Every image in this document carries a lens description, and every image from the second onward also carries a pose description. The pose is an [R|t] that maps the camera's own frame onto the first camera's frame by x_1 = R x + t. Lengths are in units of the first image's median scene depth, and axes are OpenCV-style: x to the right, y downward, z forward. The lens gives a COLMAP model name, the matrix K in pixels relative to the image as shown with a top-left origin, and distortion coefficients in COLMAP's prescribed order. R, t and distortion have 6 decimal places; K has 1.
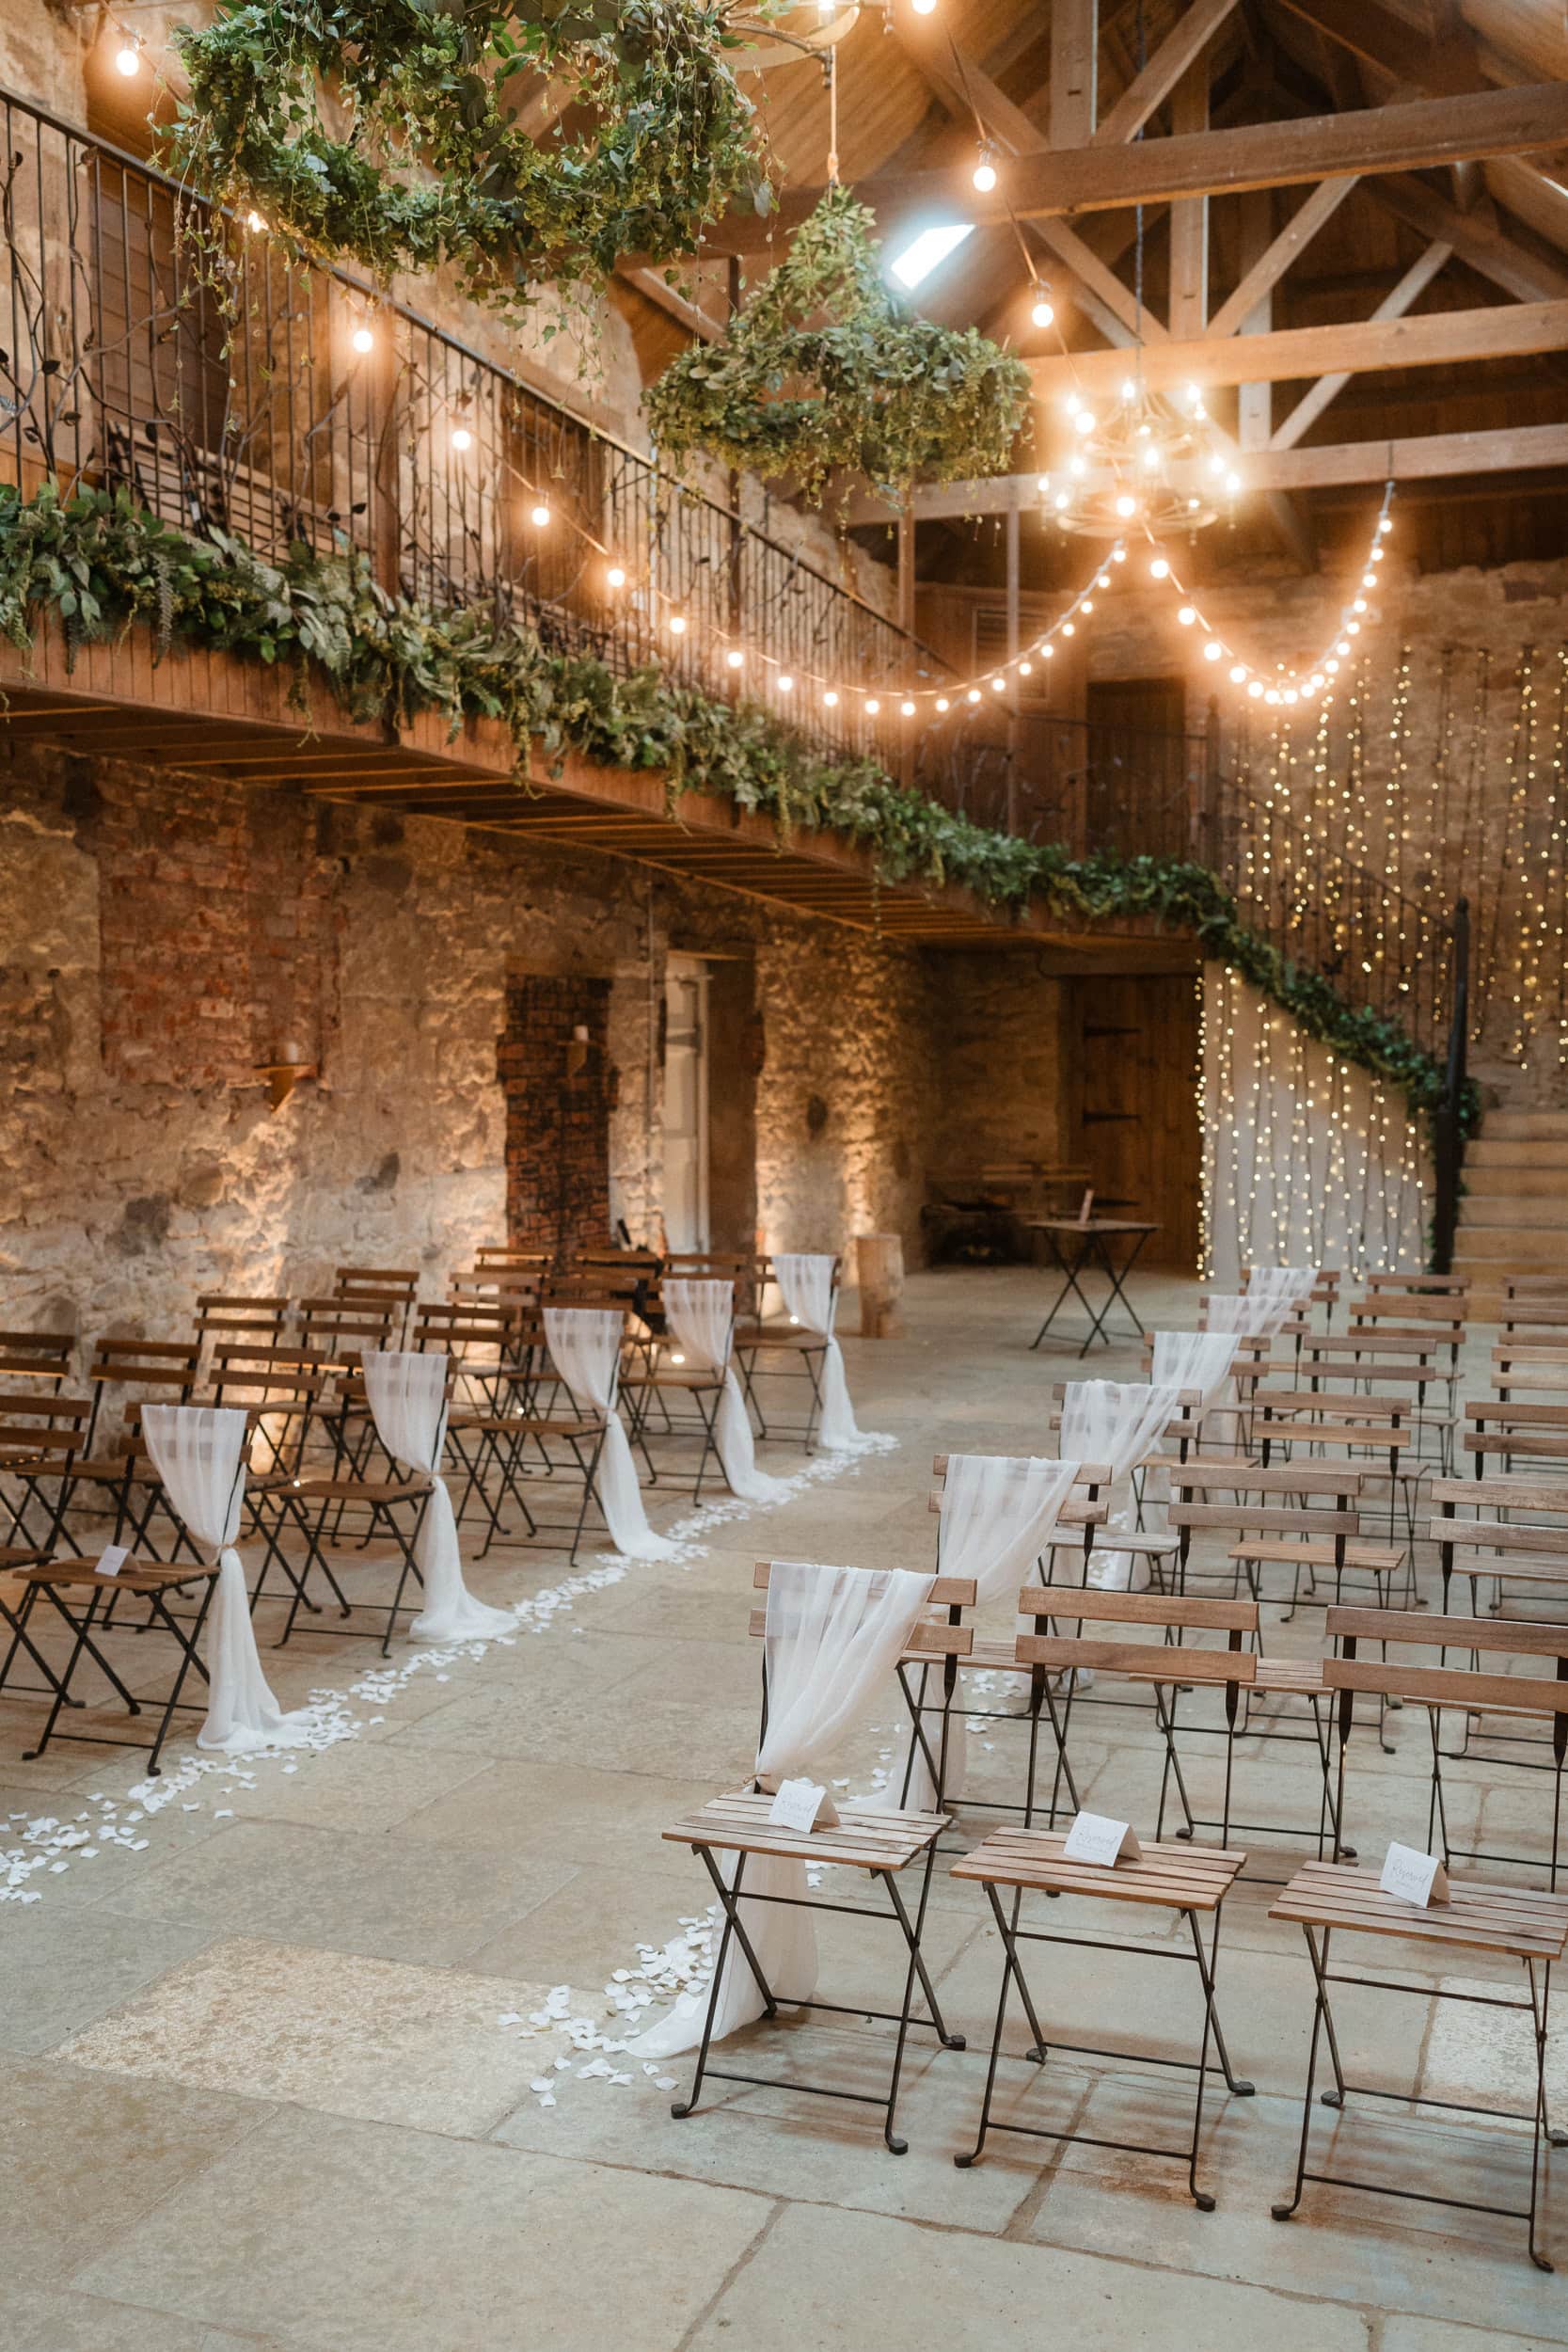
lens RADIAL K [[1732.2, 0, 784.0], [0, 1732.2, 1176.0], [0, 0, 1]] dist [0.001527, 0.002423]
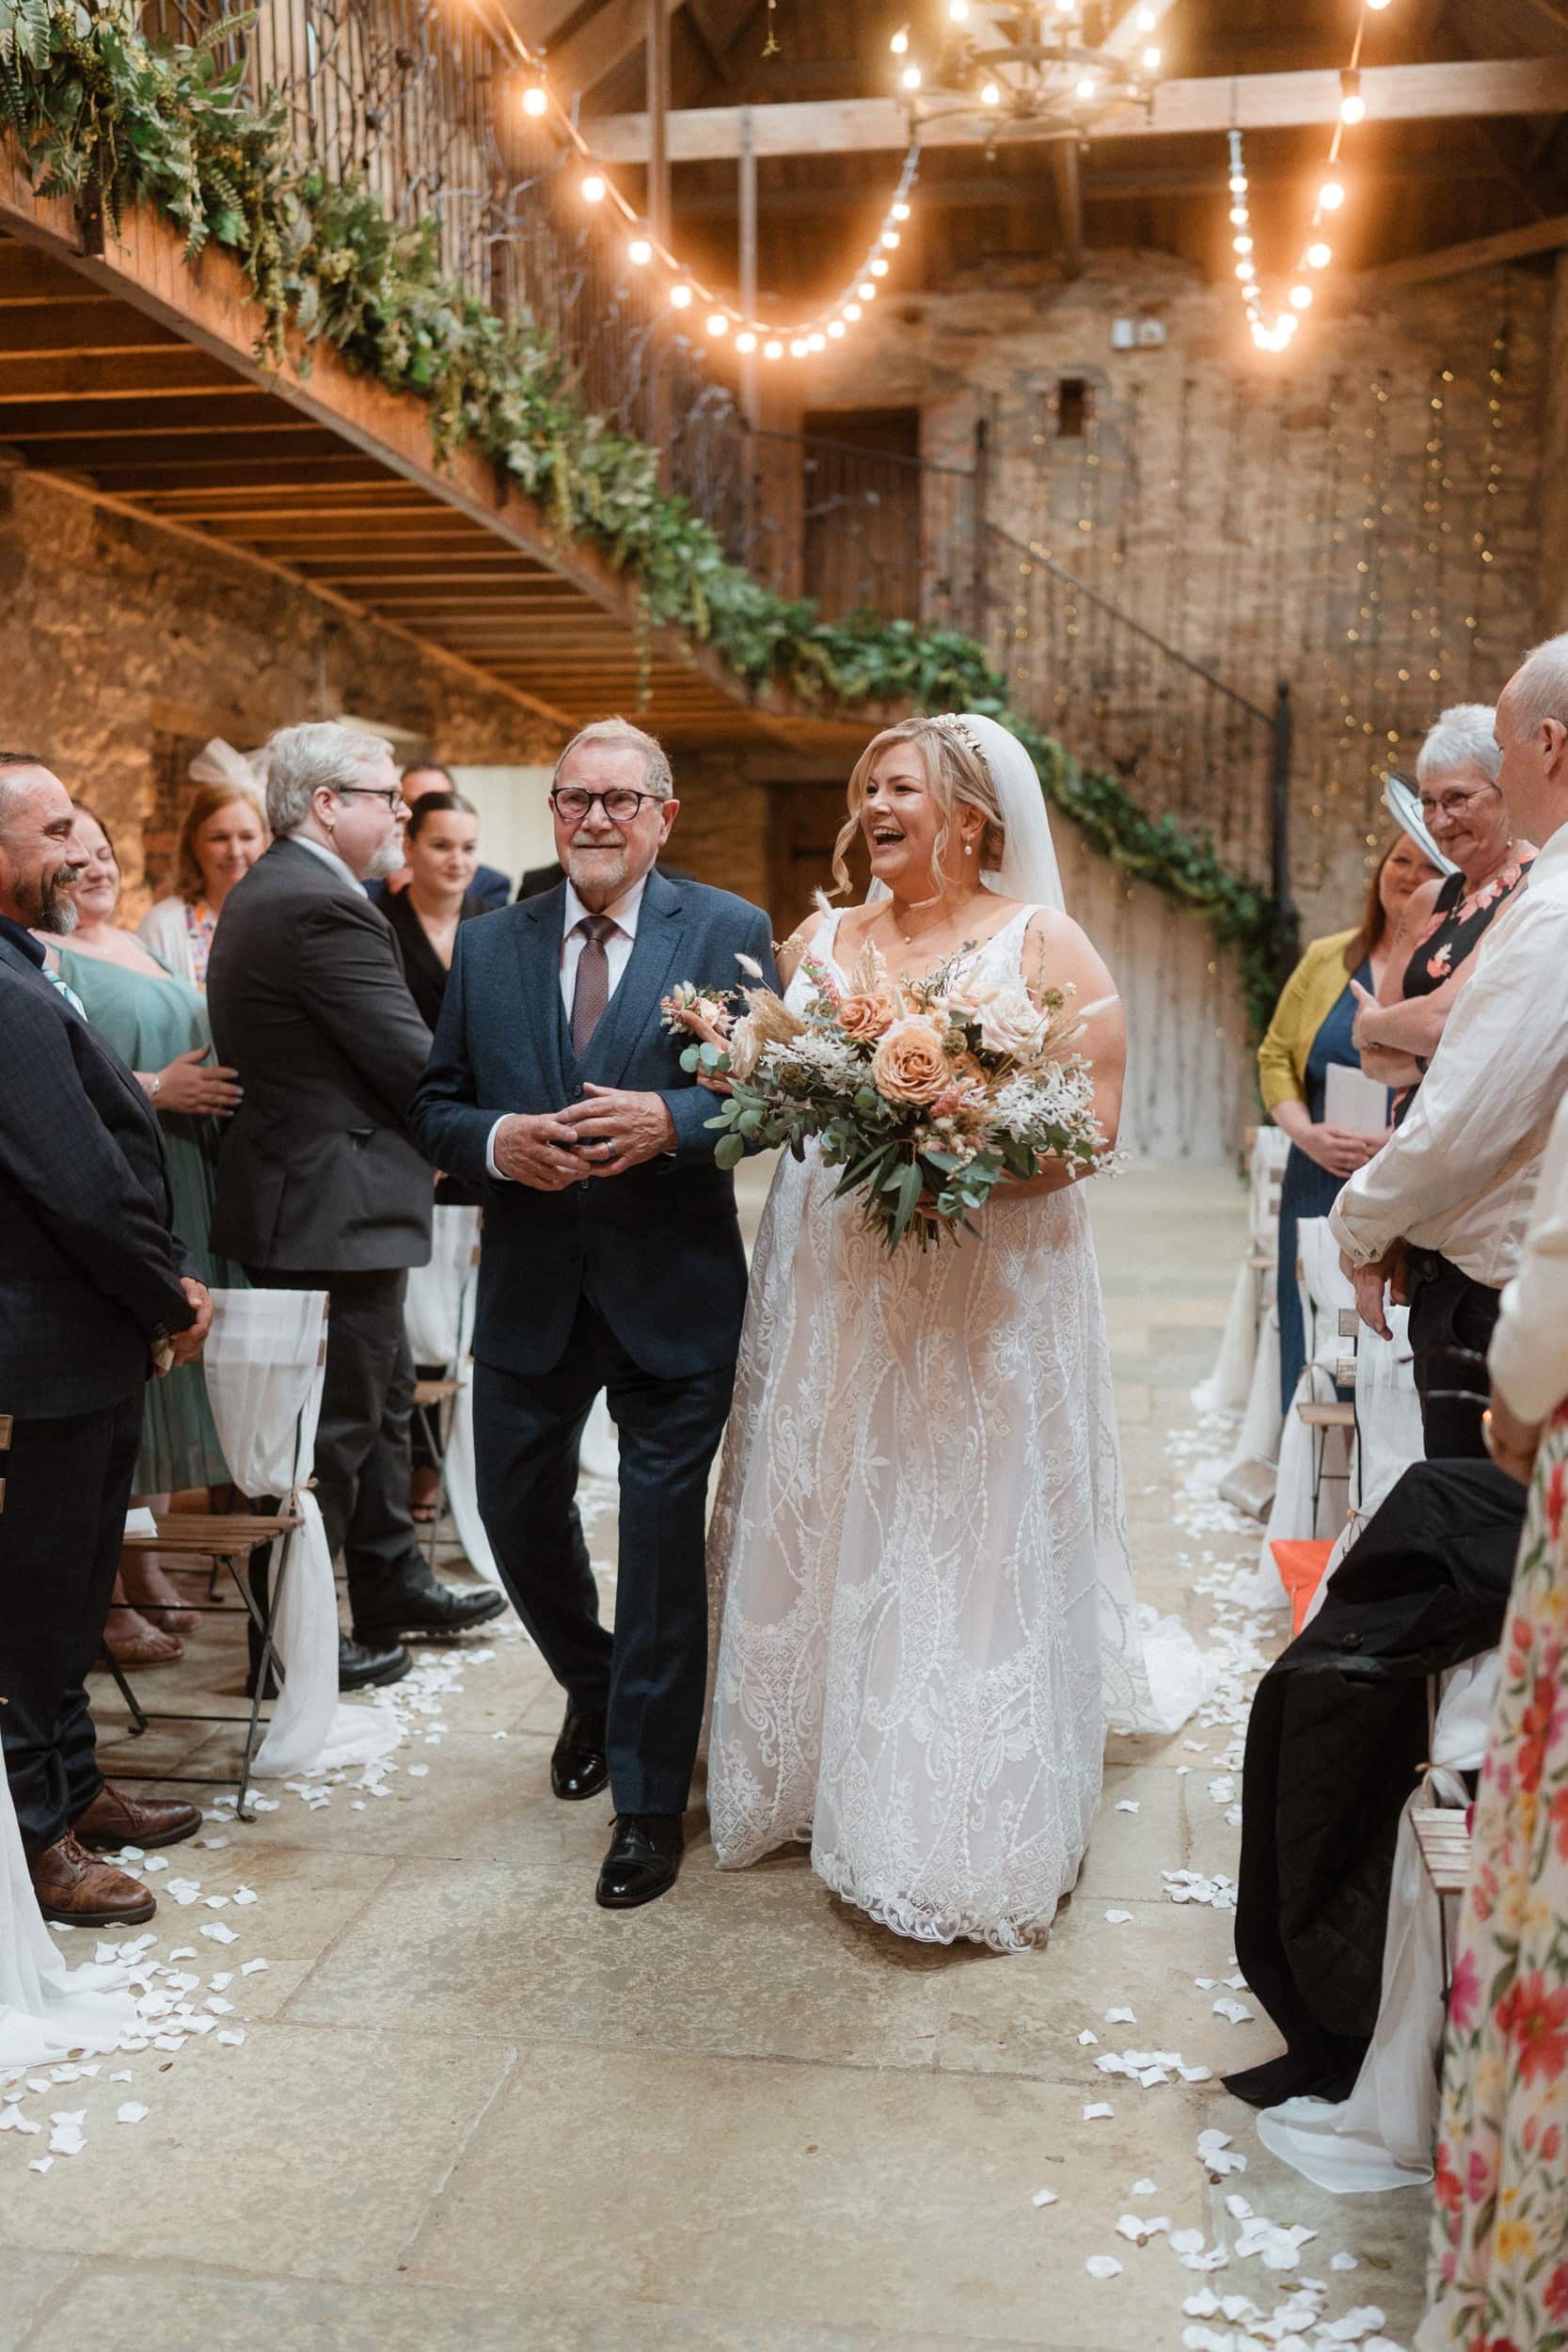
lens RADIAL K [[2181.9, 0, 784.0], [0, 2181.9, 1176.0], [0, 0, 1]] dist [-0.005229, 0.031808]
pose [[0.988097, -0.024020, 0.151945, -0.050067], [0.013909, 0.997638, 0.067265, 0.006994], [-0.153202, -0.064351, 0.986097, 0.094024]]
